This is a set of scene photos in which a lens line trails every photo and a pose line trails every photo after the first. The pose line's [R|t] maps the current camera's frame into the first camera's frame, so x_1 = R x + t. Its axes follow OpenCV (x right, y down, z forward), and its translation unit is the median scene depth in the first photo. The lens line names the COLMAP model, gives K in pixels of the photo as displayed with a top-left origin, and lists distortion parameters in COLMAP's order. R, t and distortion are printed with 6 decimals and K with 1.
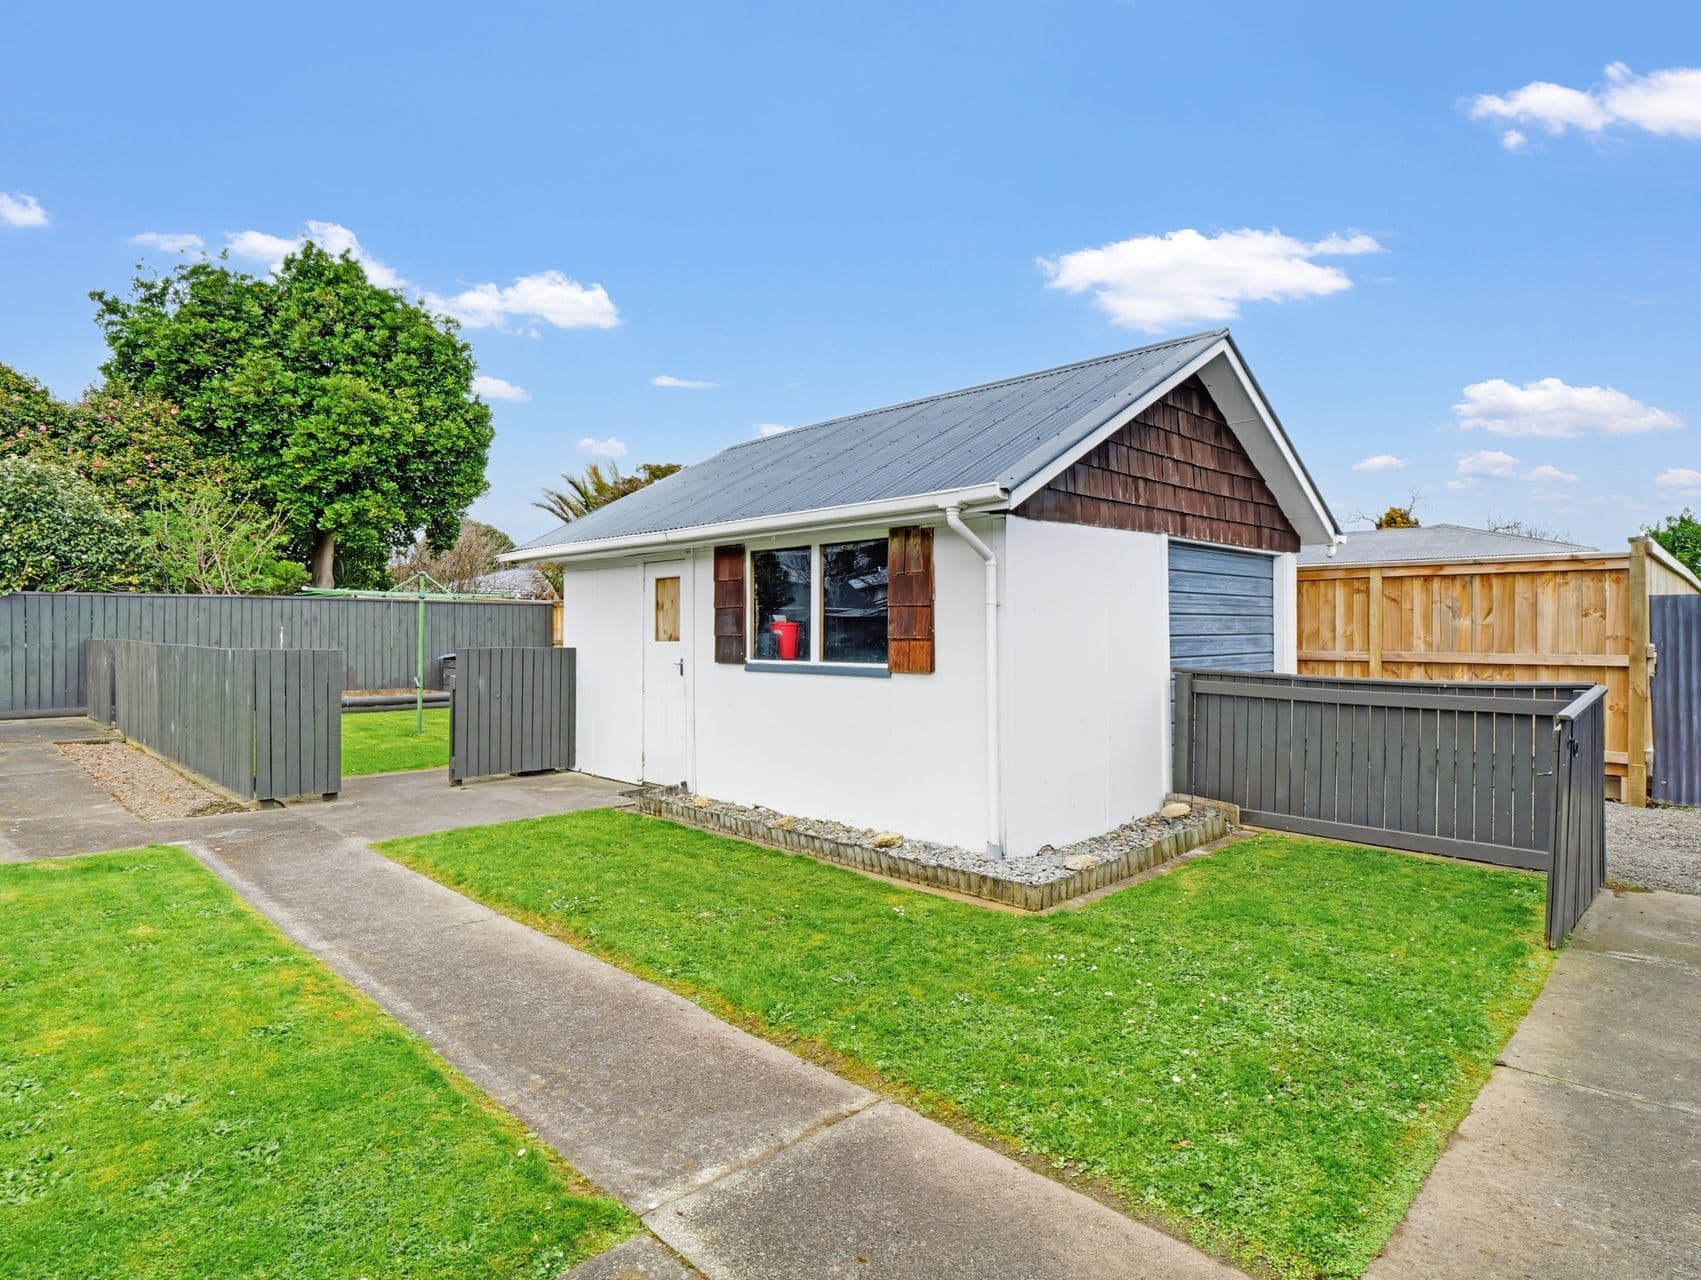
lens RADIAL K [[905.7, 0, 823.5], [0, 905.7, 640.8], [0, 0, 1]] dist [-0.003390, 0.002227]
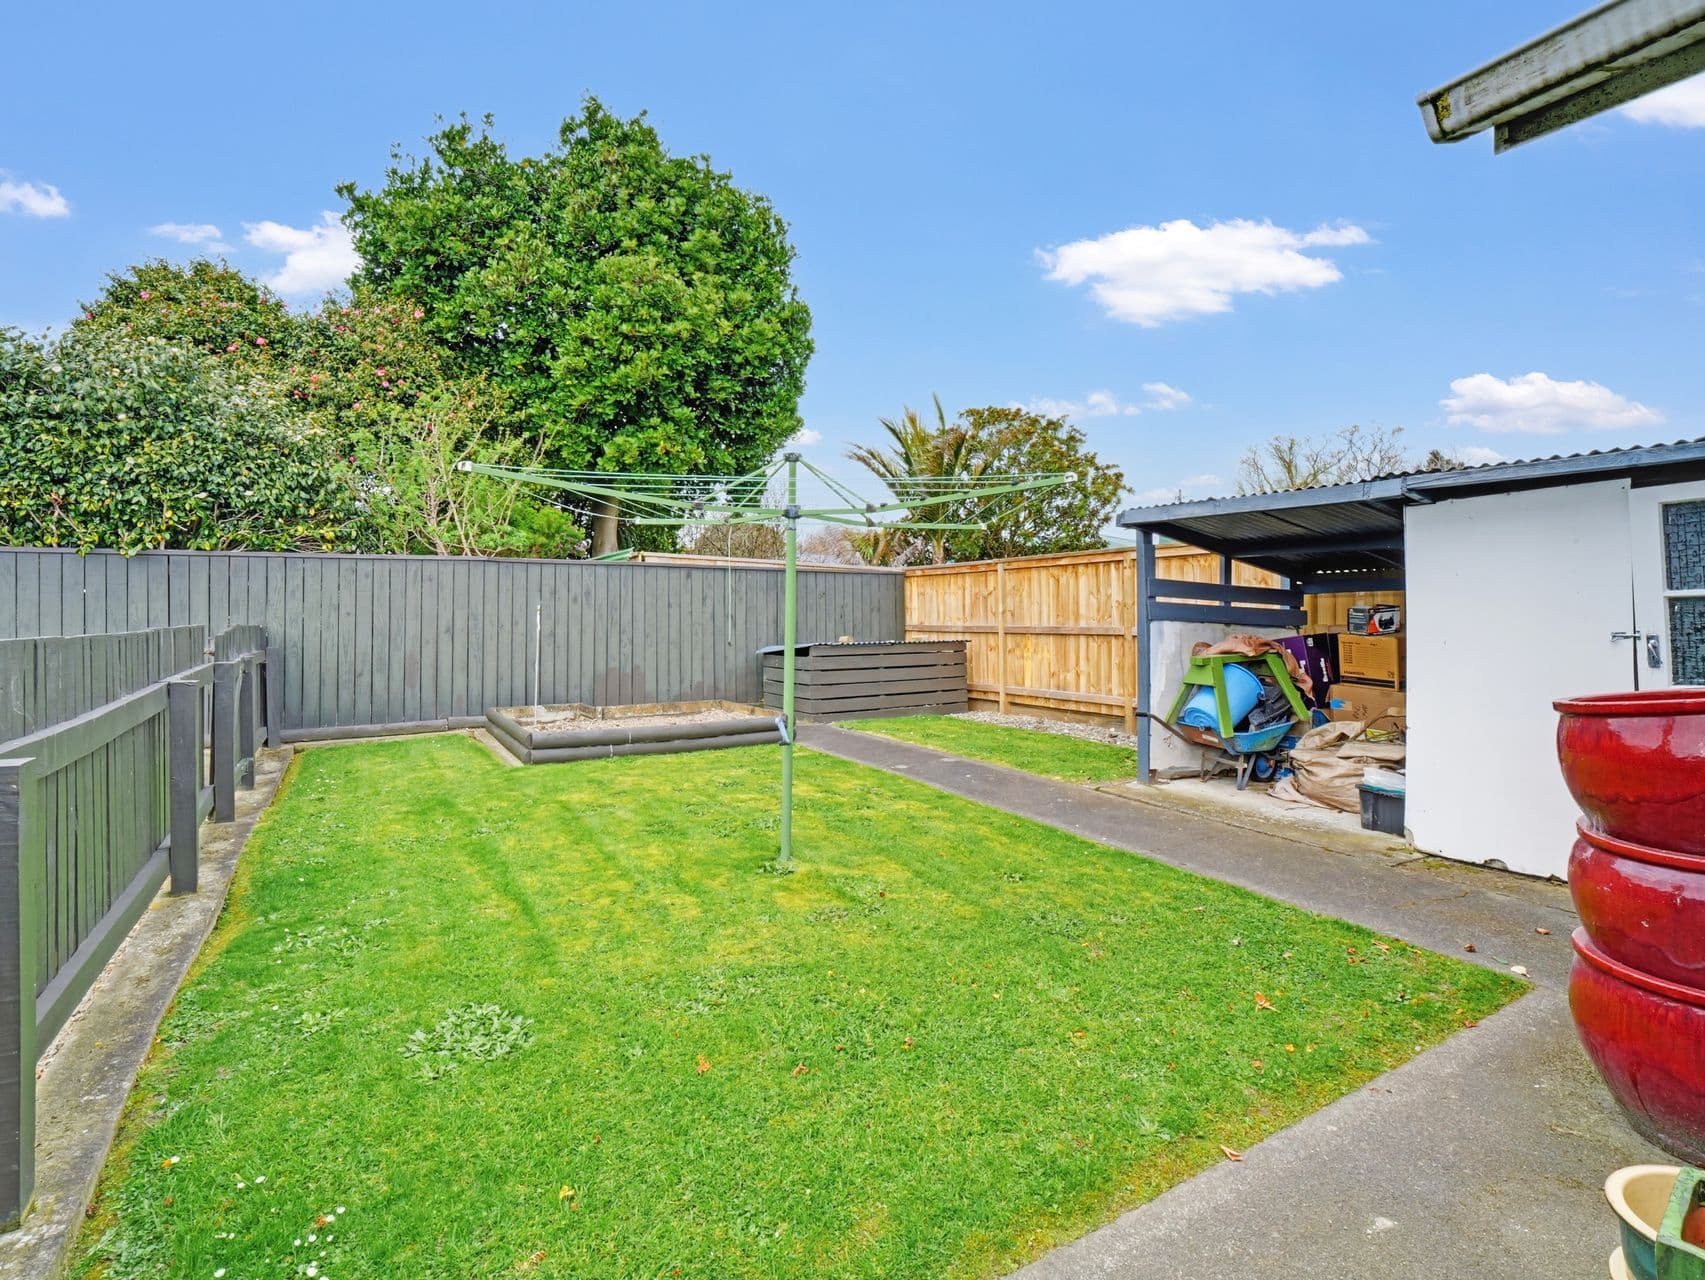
lens RADIAL K [[886.3, 0, 851.4], [0, 886.3, 628.3], [0, 0, 1]] dist [-0.012360, 0.003460]
pose [[0.969585, 0.000036, -0.244756, -0.190417], [0.000918, 0.999992, 0.003785, -0.000939], [0.244755, -0.003894, 0.969577, 0.369937]]
